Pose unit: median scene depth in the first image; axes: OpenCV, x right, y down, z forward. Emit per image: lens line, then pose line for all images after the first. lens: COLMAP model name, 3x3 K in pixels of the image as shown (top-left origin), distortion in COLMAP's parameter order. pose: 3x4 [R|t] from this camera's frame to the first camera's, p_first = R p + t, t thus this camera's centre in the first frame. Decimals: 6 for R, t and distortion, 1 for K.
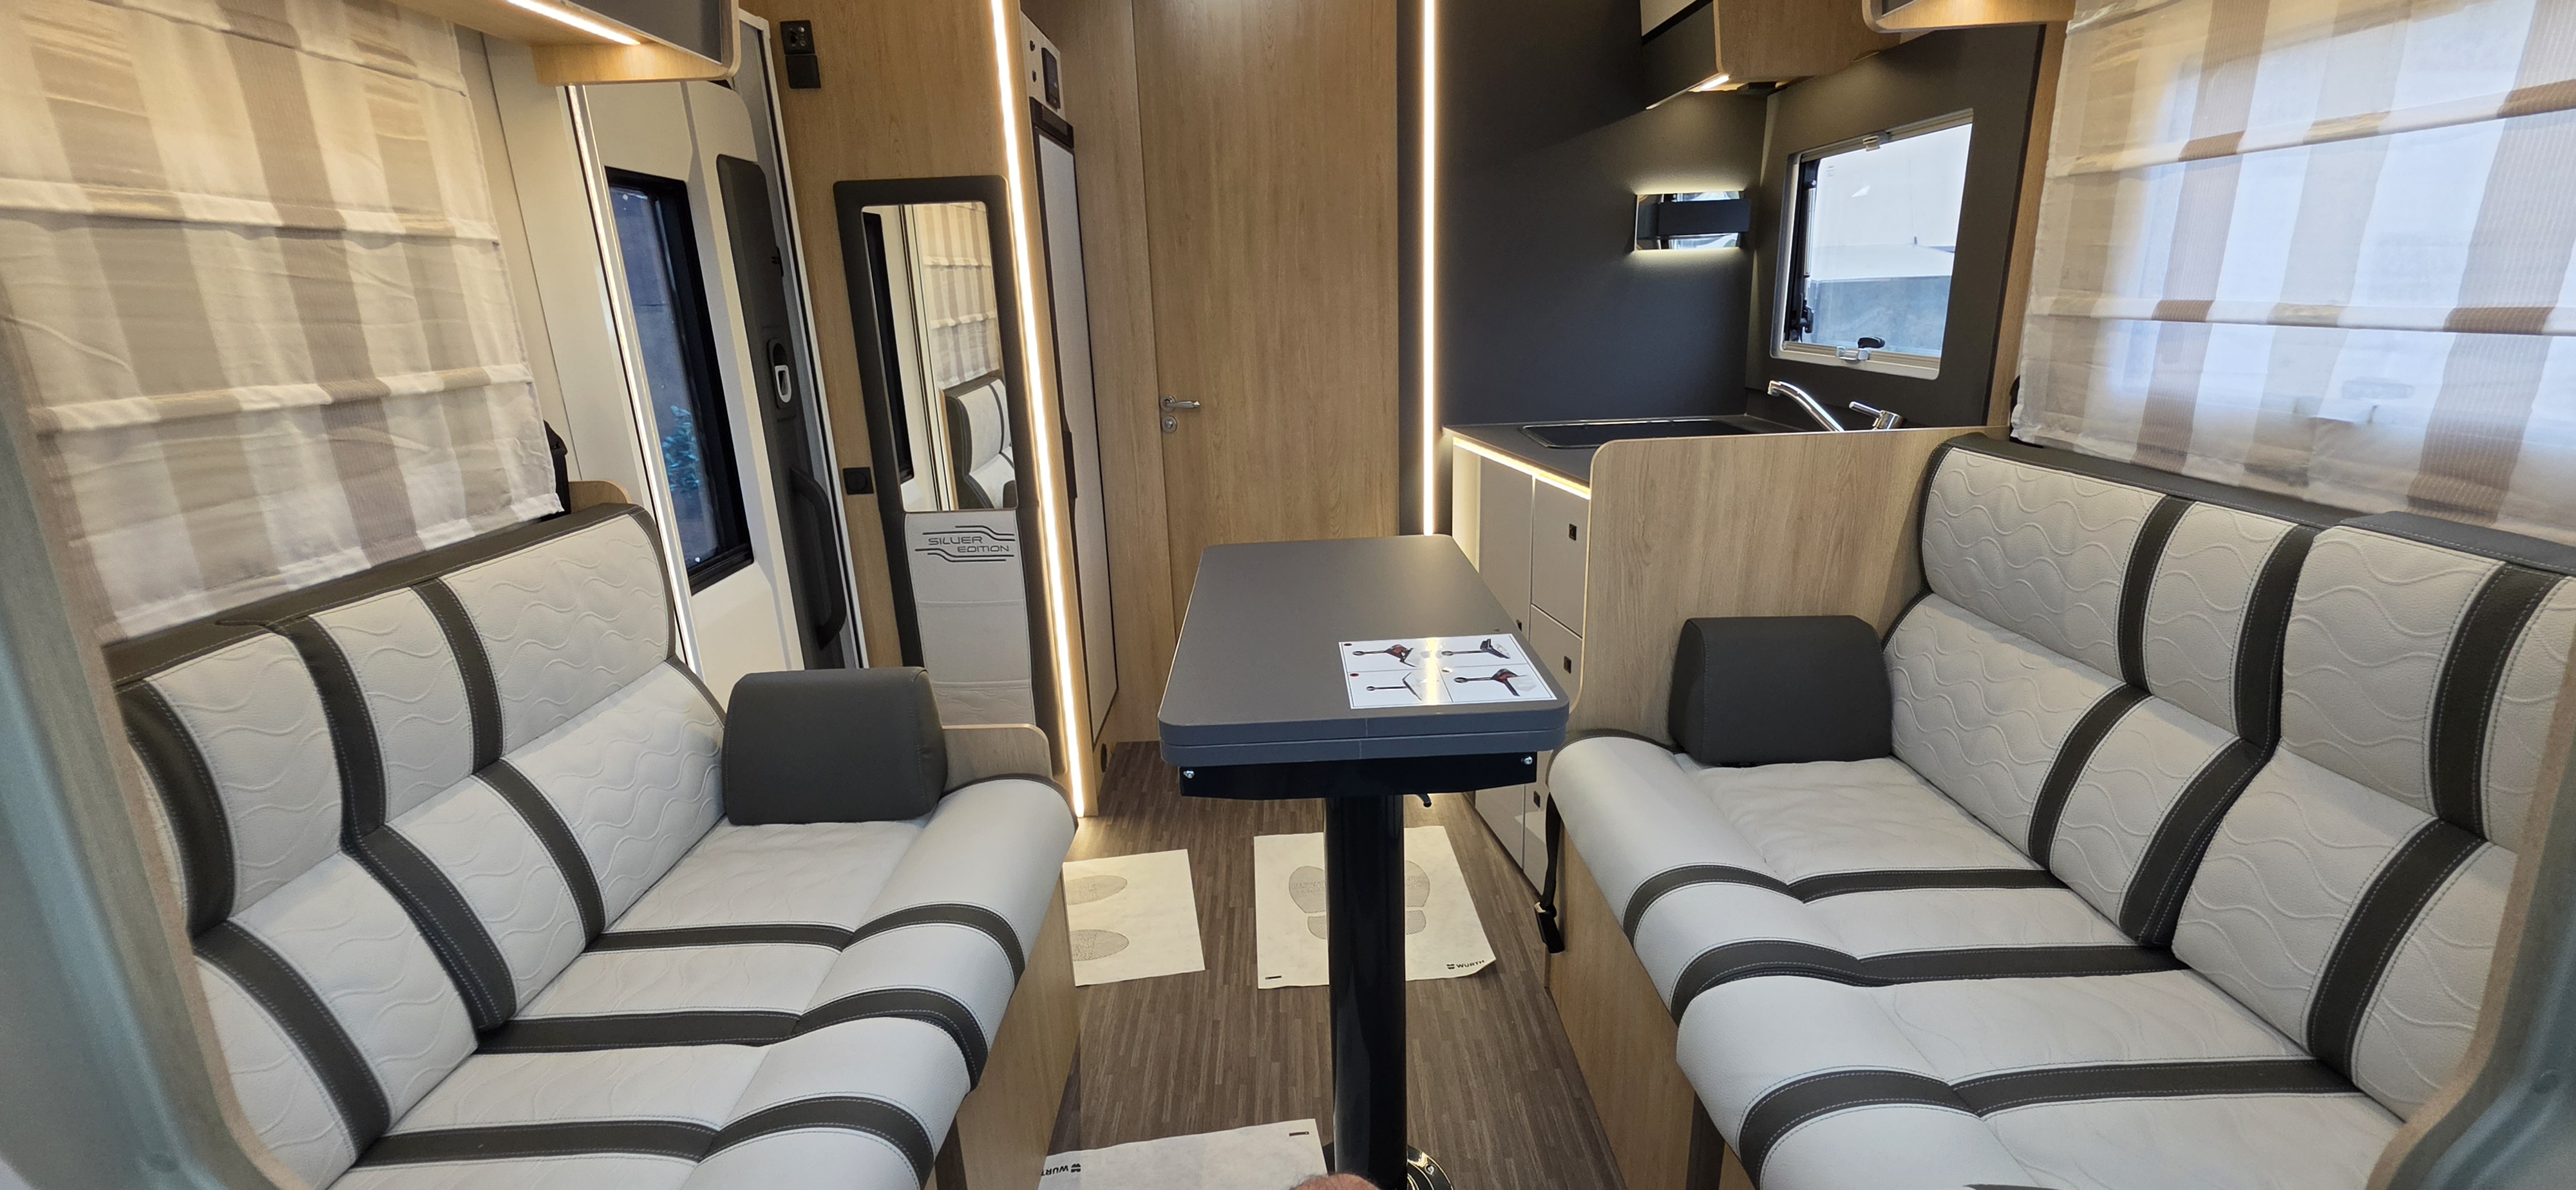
lens RADIAL K [[1044.4, 0, 1286.3], [0, 1044.4, 591.1], [0, 0, 1]] dist [0.000095, 0.000034]
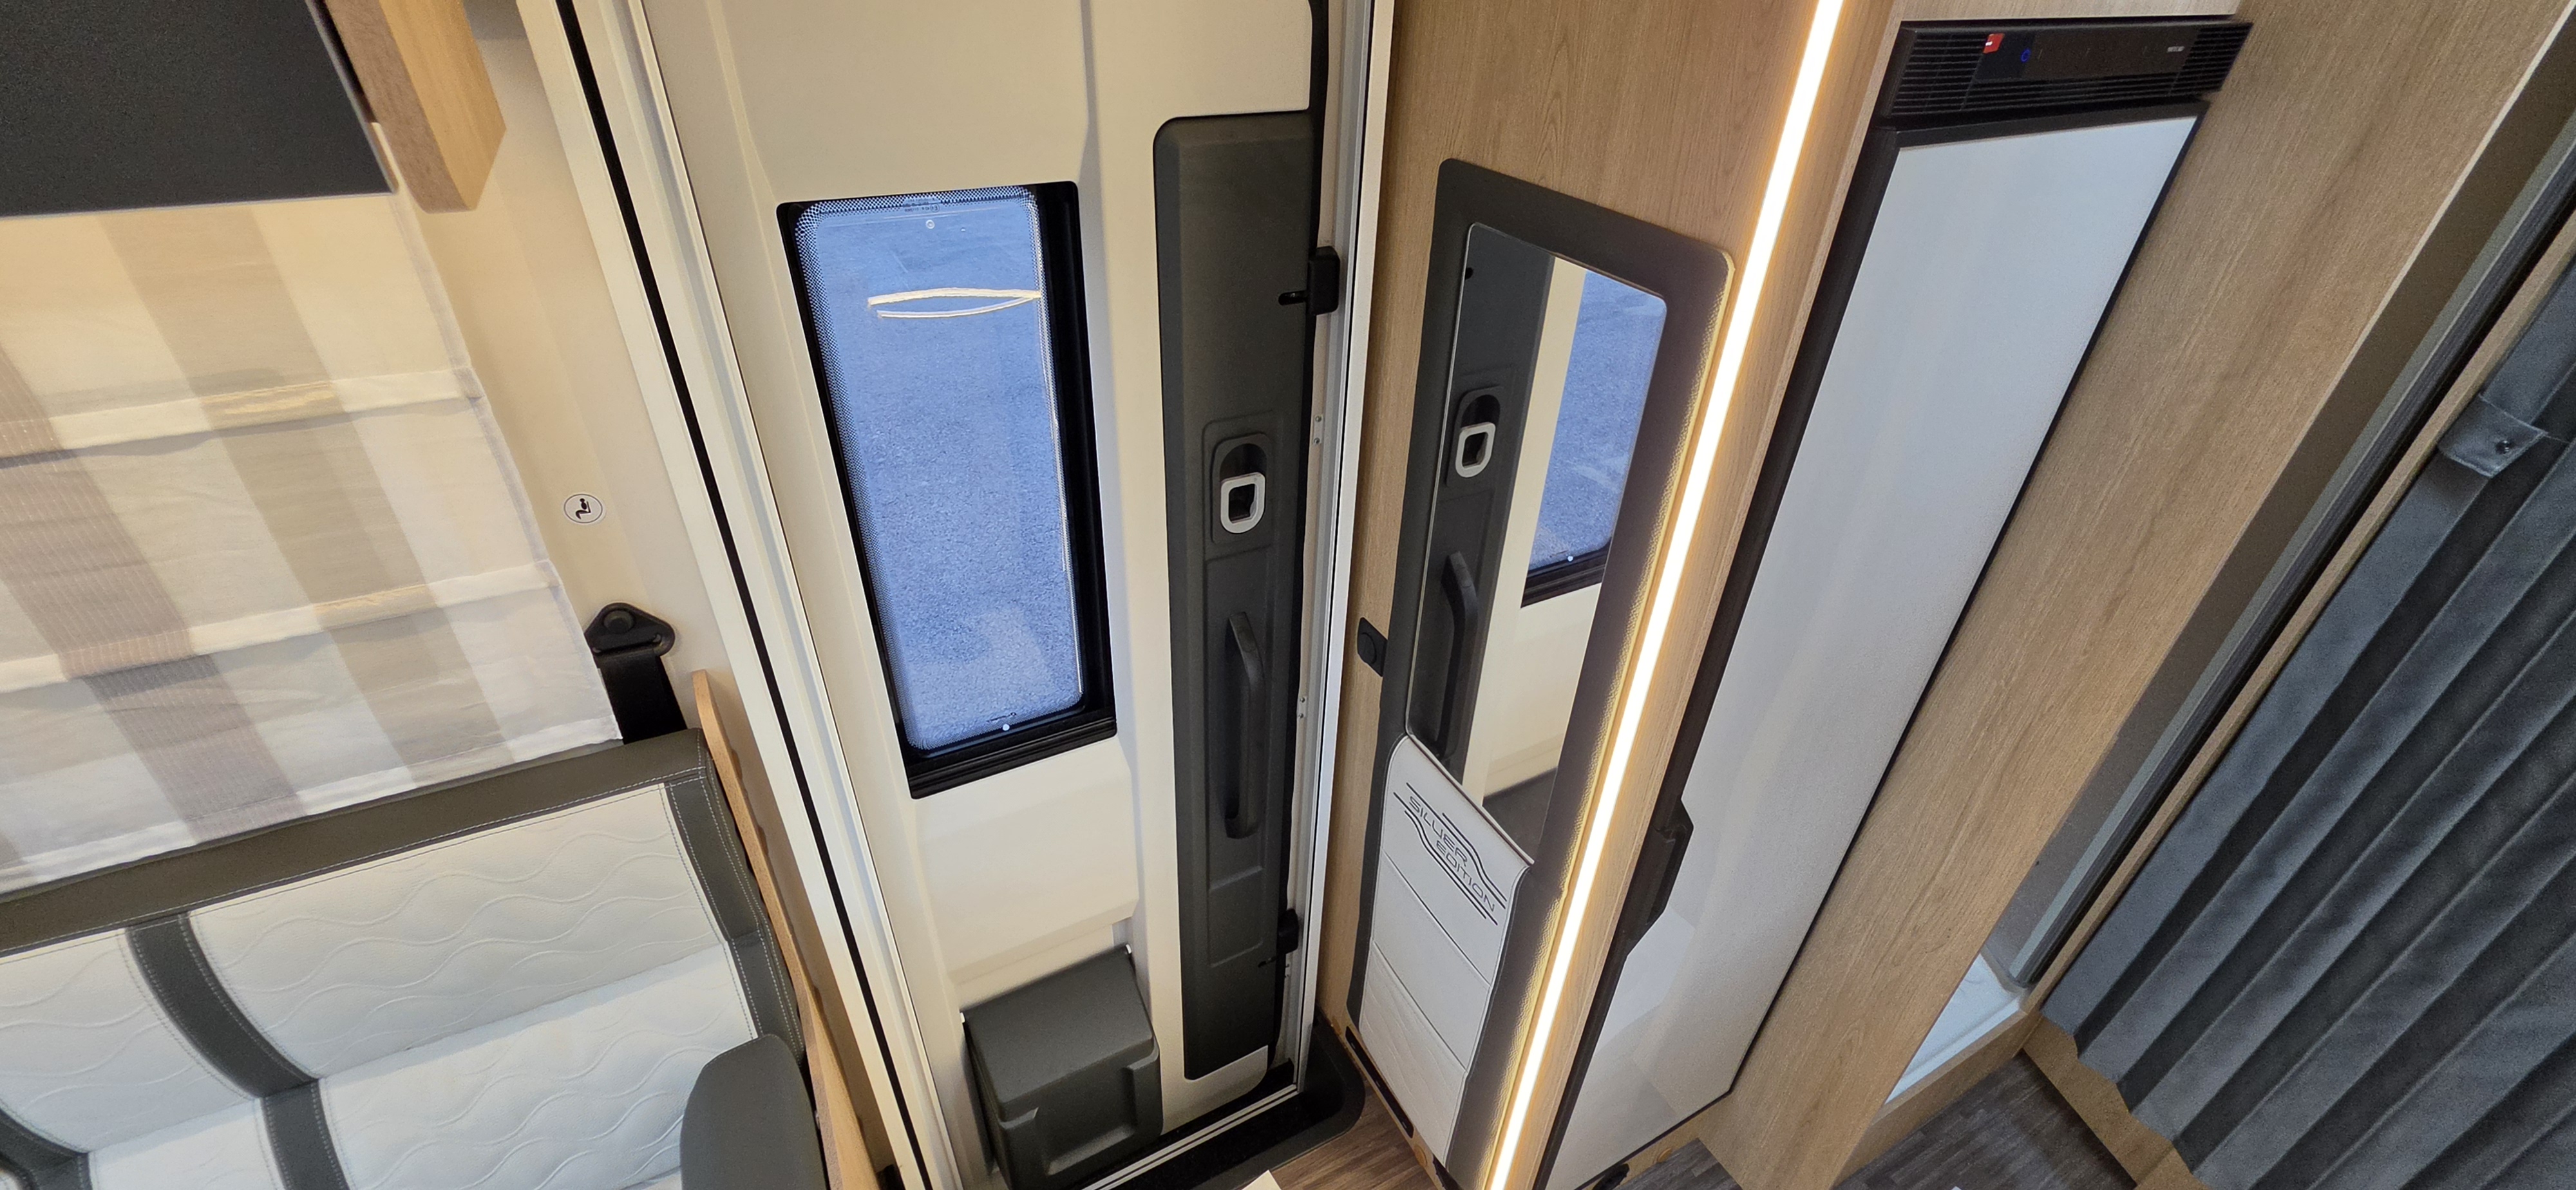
lens RADIAL K [[1044.4, 0, 1286.6], [0, 1044.4, 581.8], [0, 0, 1]] dist [0.000095, 0.000034]
pose [[0.465228, 0.527672, -0.710721, -0.049742], [-0.292675, 0.849440, 0.439082, -0.681405], [0.835406, 0.003737, 0.549620, 1.117242]]
